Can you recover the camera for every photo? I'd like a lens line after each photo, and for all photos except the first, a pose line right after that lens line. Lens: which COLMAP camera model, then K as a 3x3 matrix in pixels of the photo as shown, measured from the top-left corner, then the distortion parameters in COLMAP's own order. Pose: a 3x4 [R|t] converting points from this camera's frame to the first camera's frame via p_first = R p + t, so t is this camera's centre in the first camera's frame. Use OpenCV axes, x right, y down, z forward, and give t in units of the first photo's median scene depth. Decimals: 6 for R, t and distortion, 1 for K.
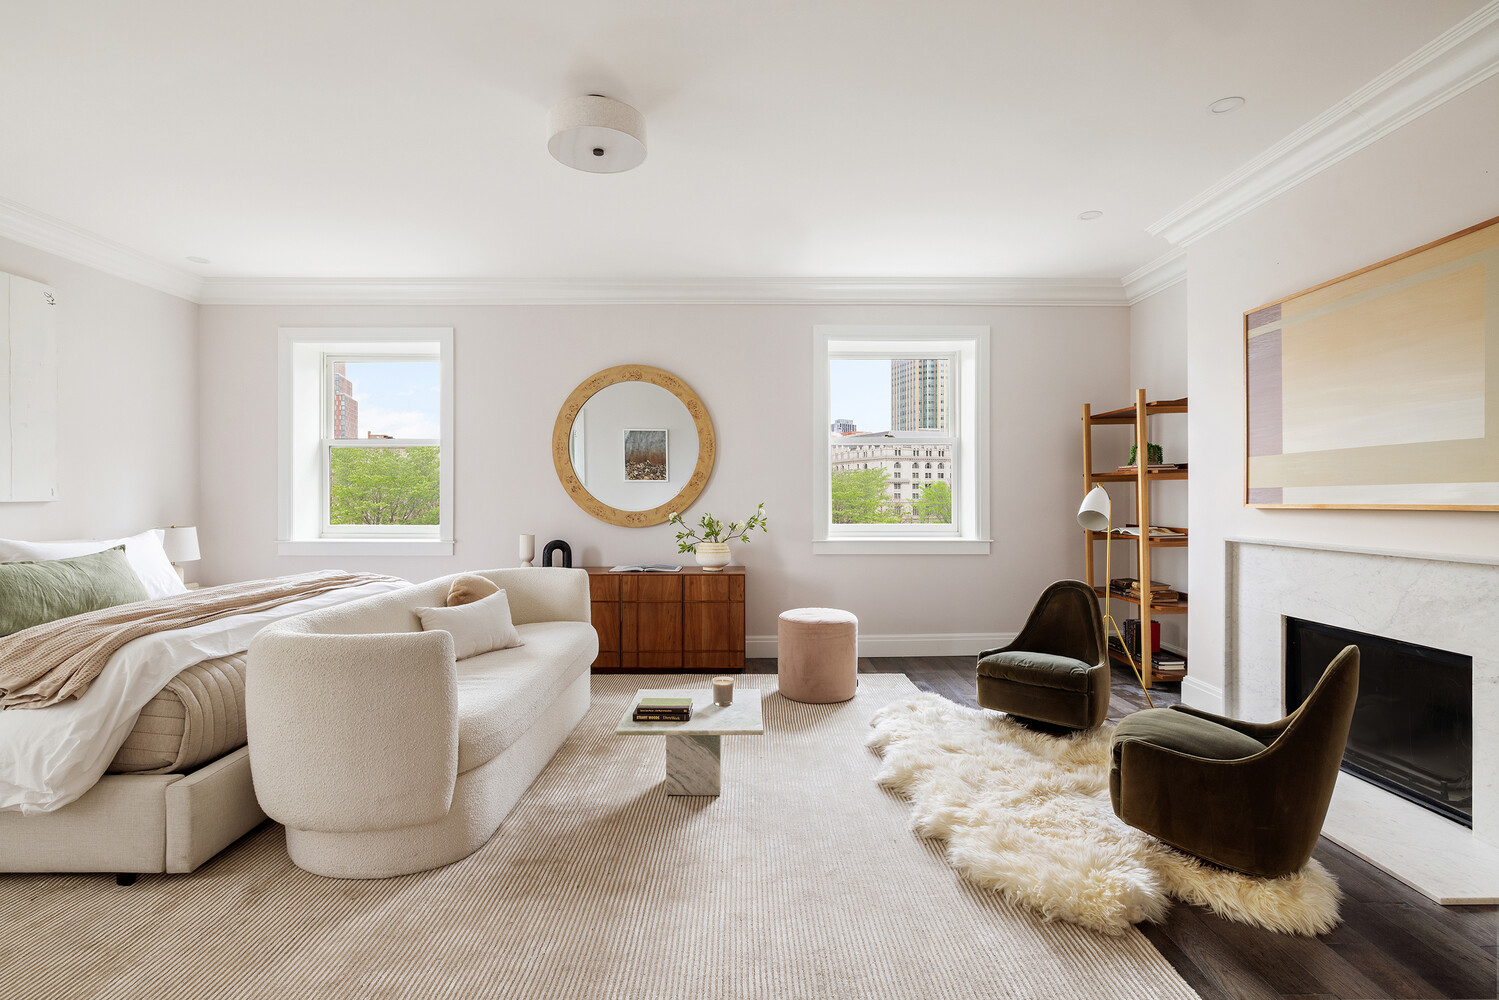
lens RADIAL K [[687.1, 0, 749.5], [0, 687.1, 500.0], [0, 0, 1]] dist [-0.000641, -0.000016]
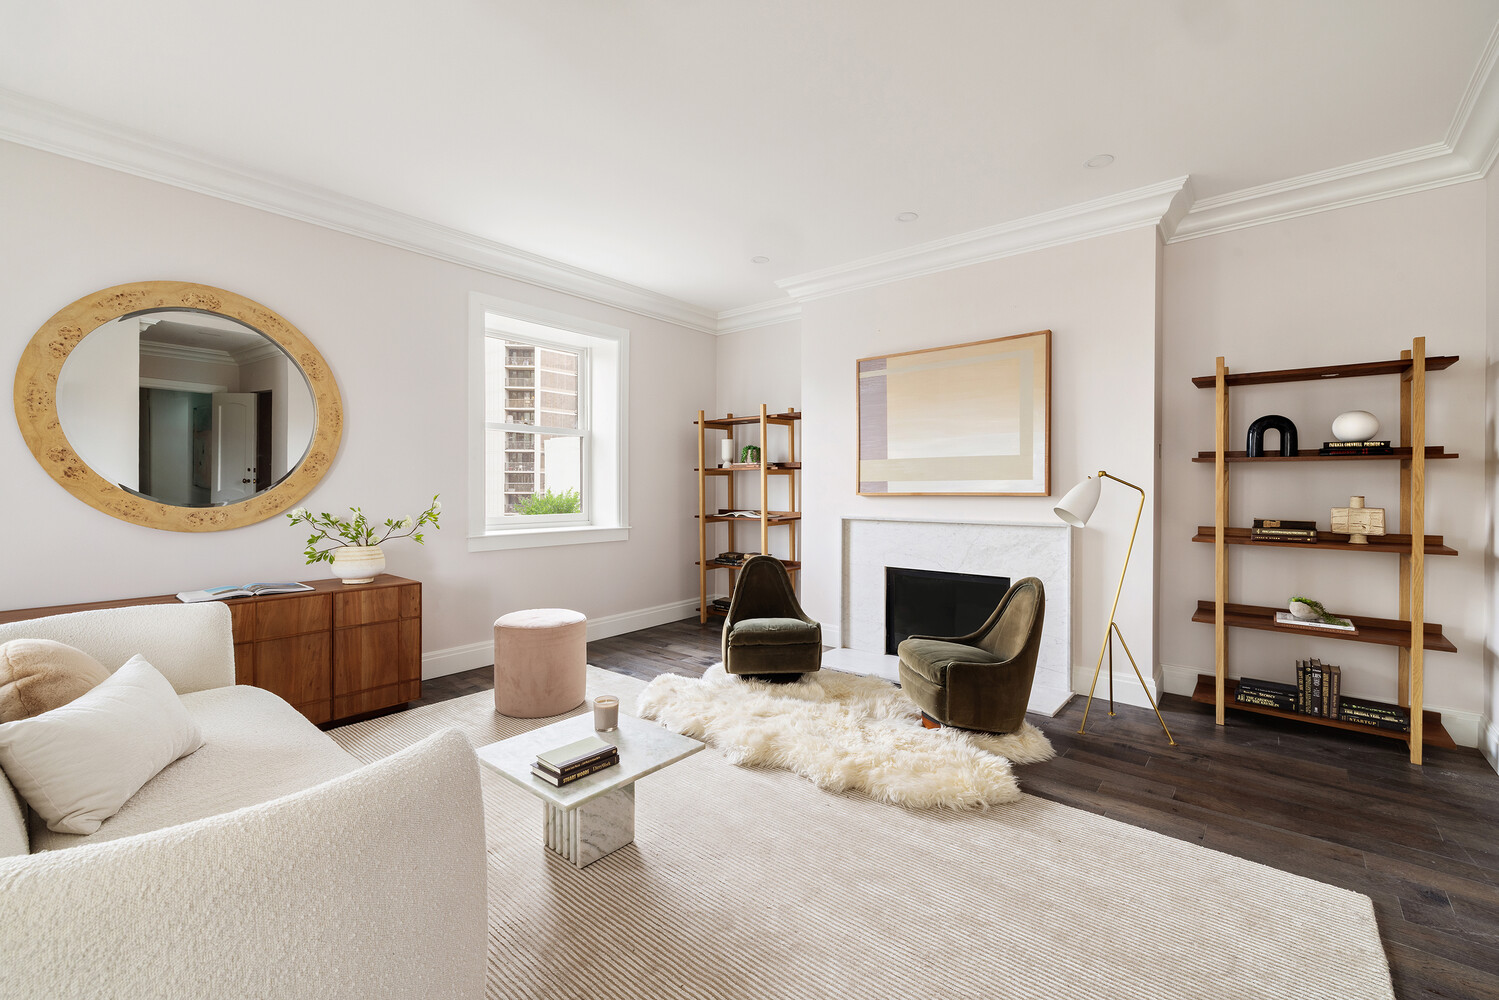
lens RADIAL K [[628.0, 0, 750.0], [0, 628.0, 492.7], [0, 0, 1]] dist [-0.001761, -0.000025]
pose [[0.651110, -0.003601, 0.758975, -0.411179], [0.001486, 0.999993, 0.003470, 0.001221], [-0.758982, -0.001132, 0.651111, 0.302070]]
